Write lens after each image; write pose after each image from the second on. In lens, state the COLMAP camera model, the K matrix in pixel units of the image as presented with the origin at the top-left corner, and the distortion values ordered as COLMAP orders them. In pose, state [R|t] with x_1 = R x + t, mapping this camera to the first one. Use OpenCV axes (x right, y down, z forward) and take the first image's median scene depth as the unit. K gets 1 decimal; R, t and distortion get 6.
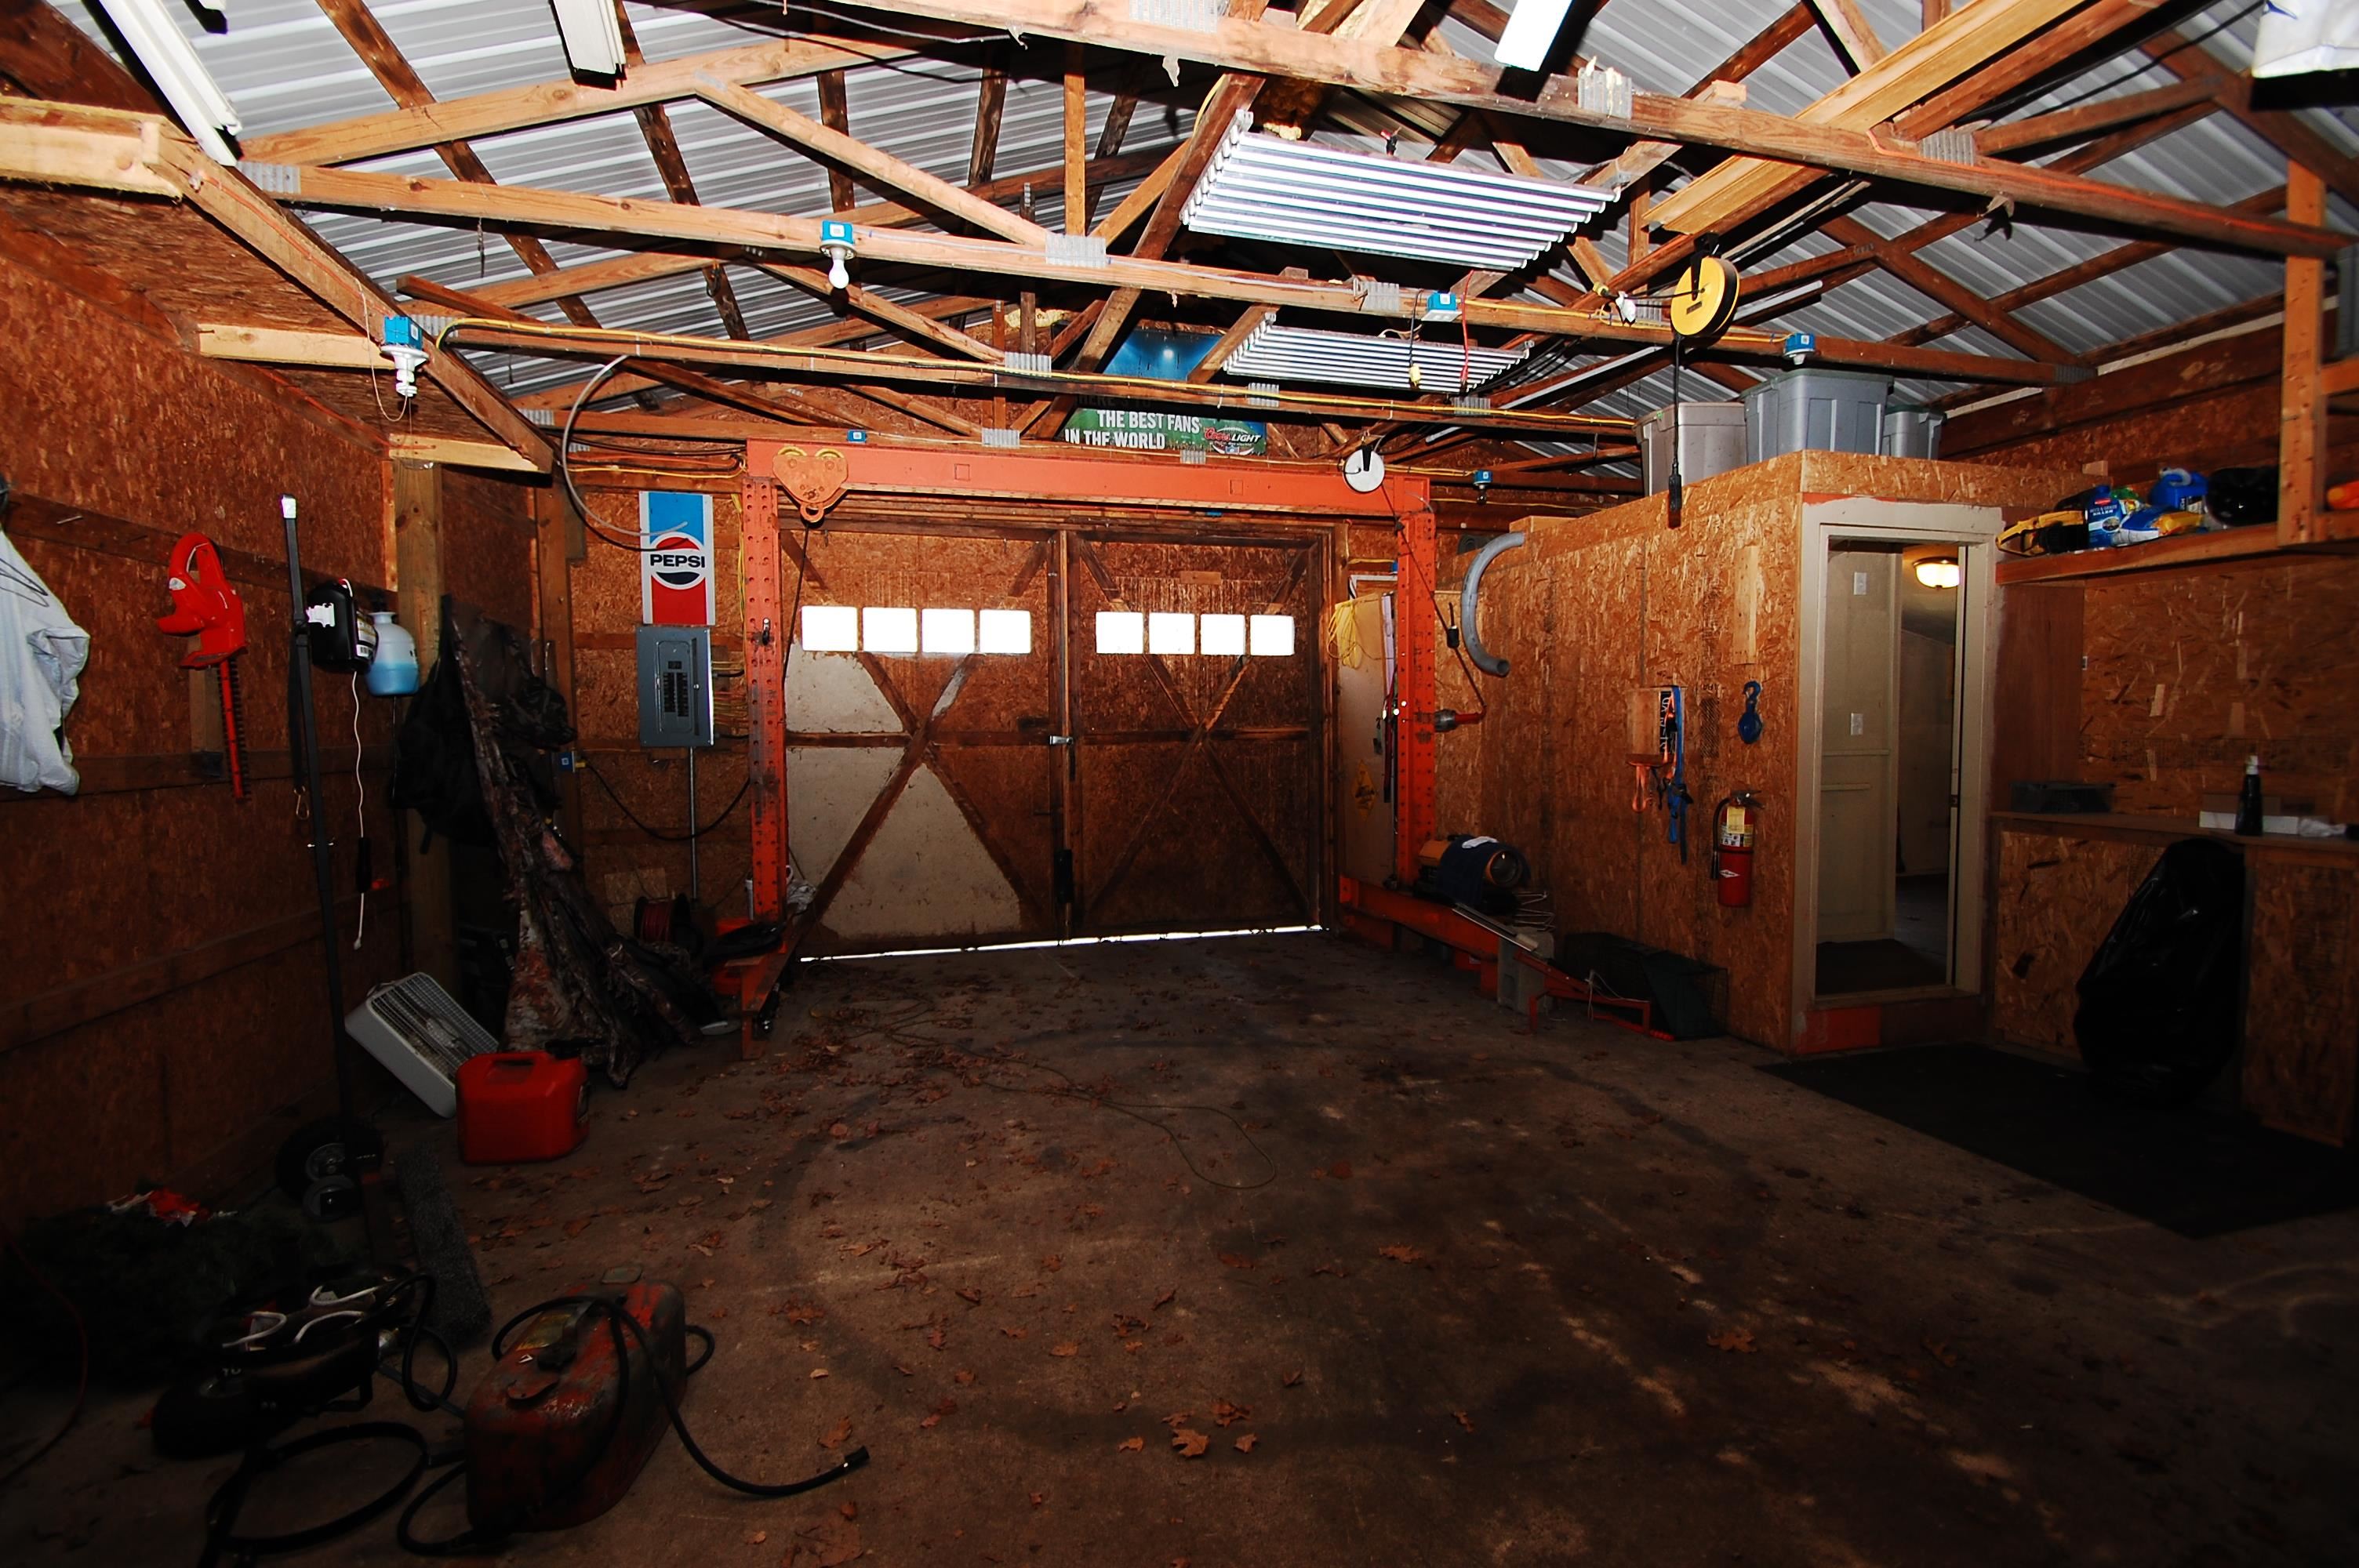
lens RADIAL K [[1031.1, 0, 1172.8], [0, 1031.1, 773.8], [0, 0, 1]] dist [-0.000089, 0.000033]
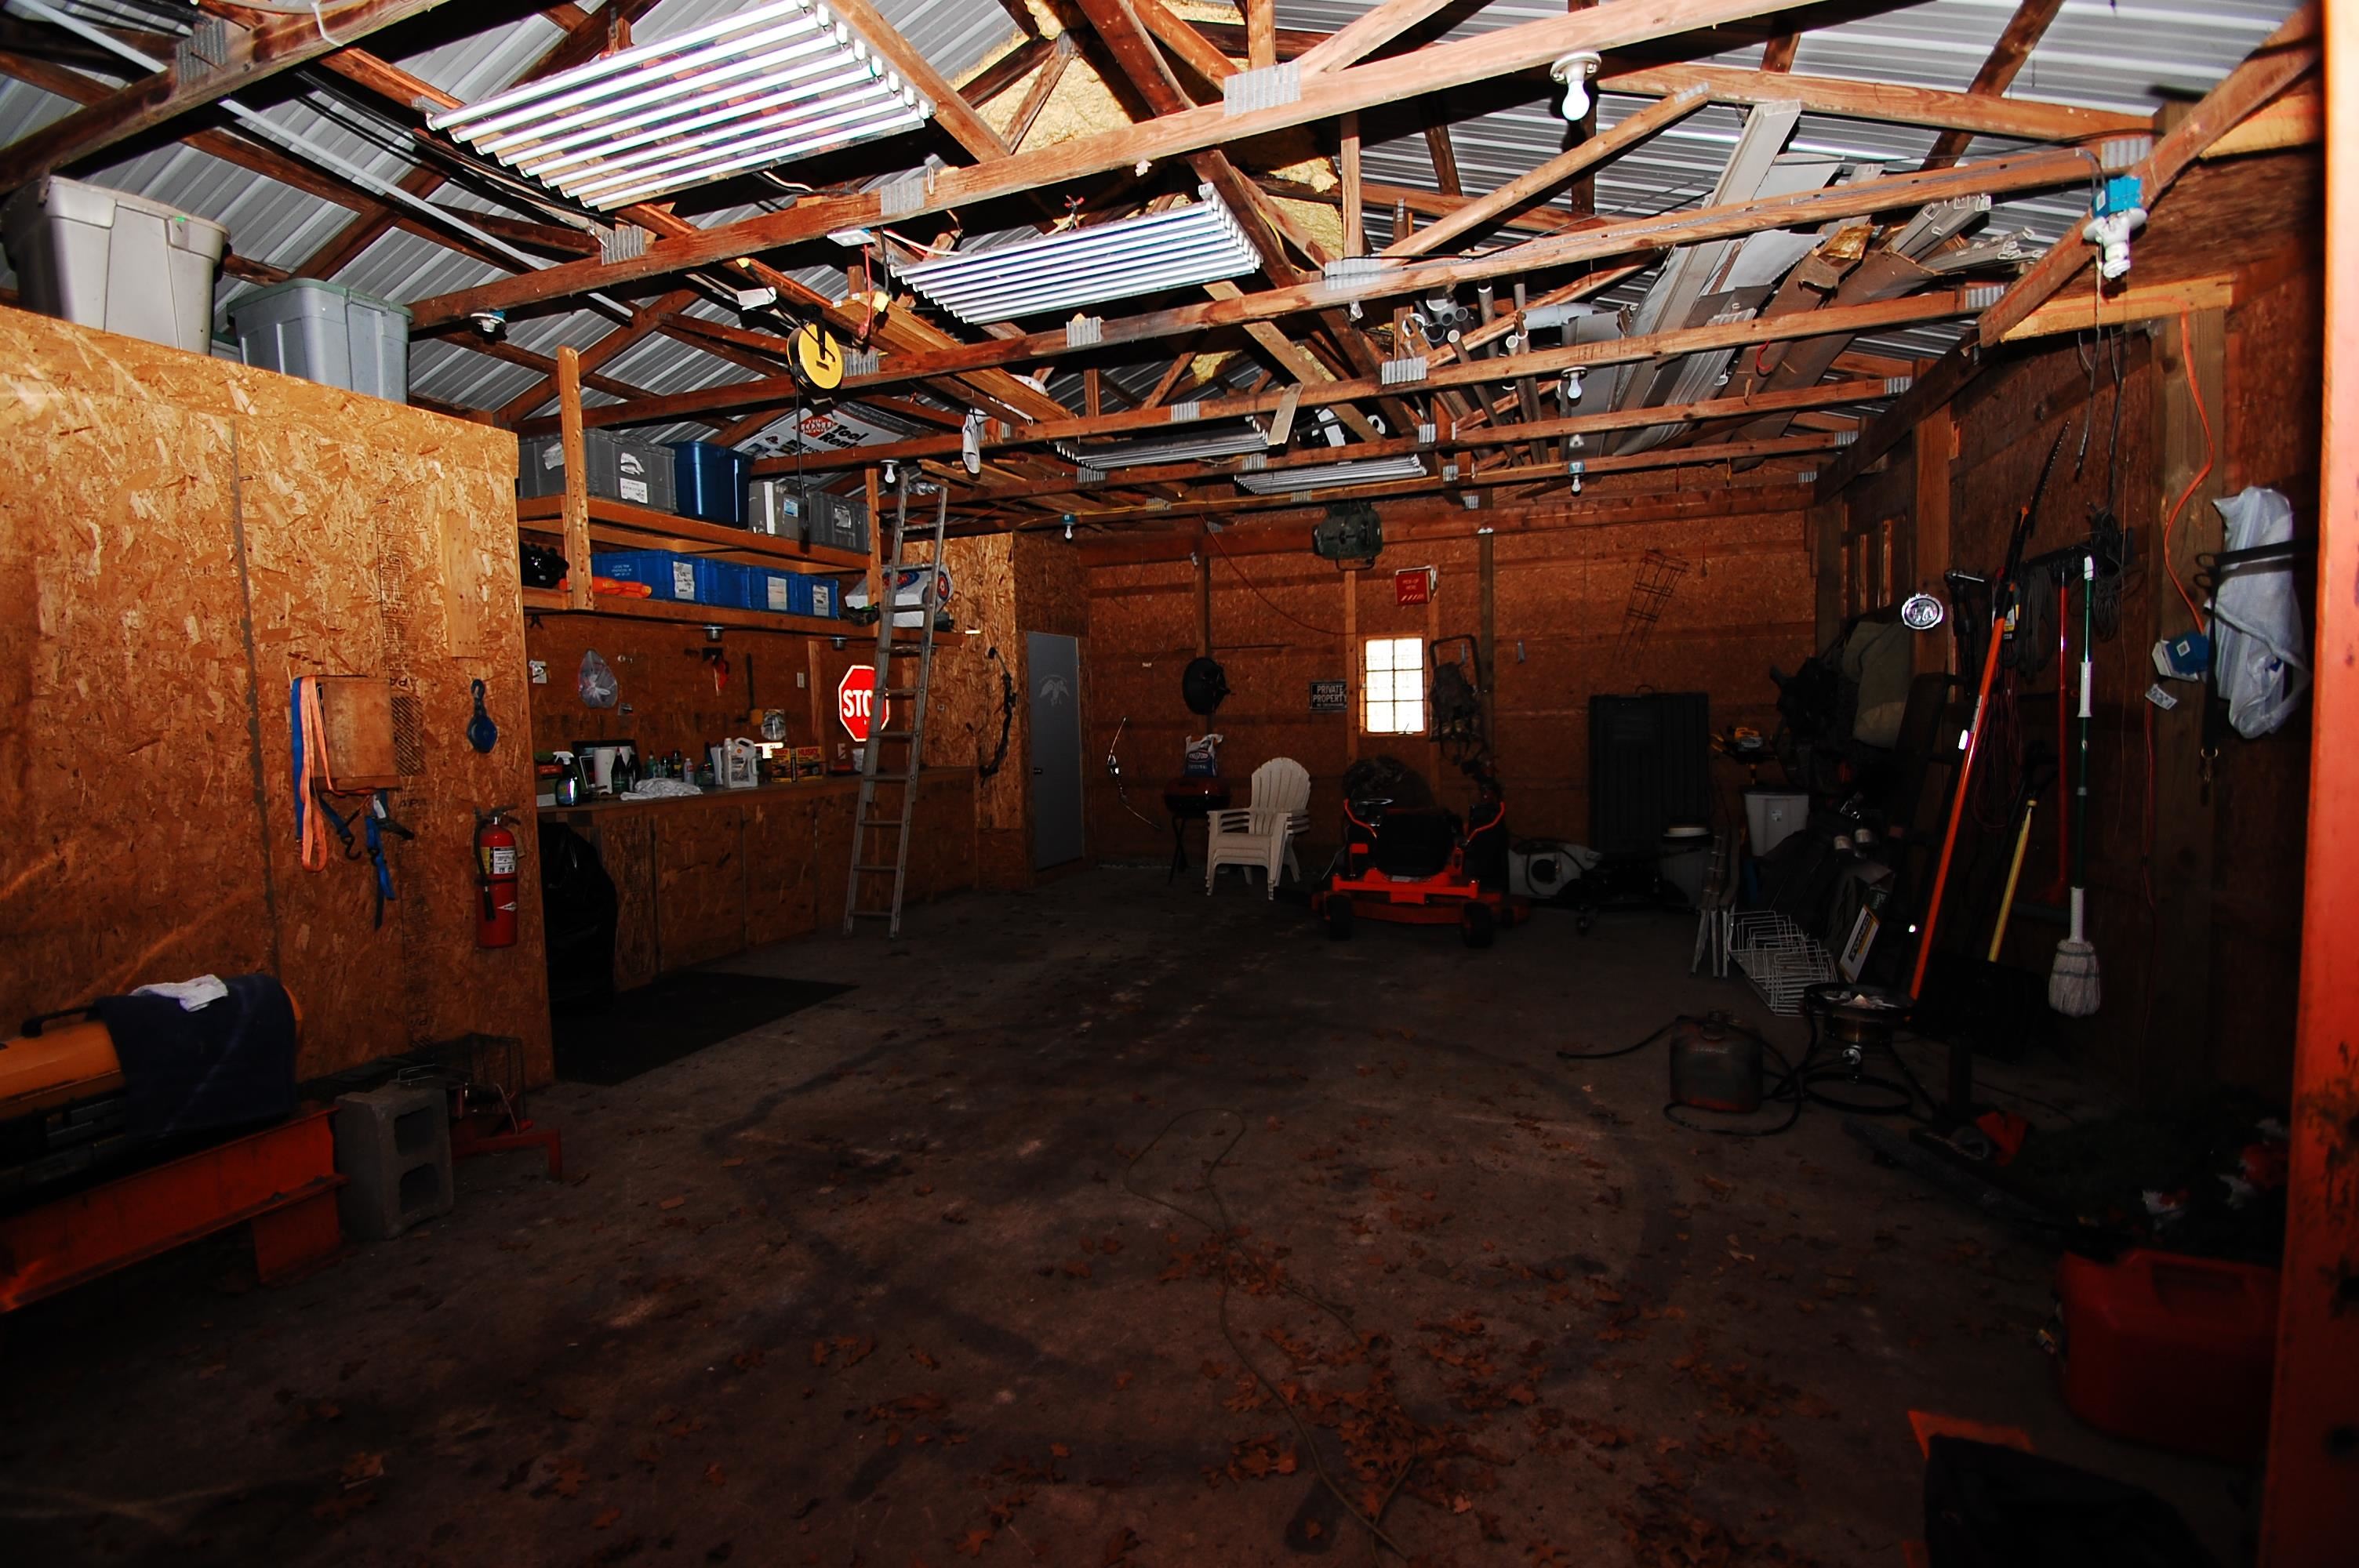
lens RADIAL K [[1031.1, 0, 1172.8], [0, 1031.1, 778.3], [0, 0, 1]] dist [-0.000089, 0.000033]
pose [[-0.803979, -0.012719, 0.594522, -0.469209], [0.056255, 0.993661, 0.097333, -0.069880], [-0.591991, 0.111698, -0.798166, 1.592616]]
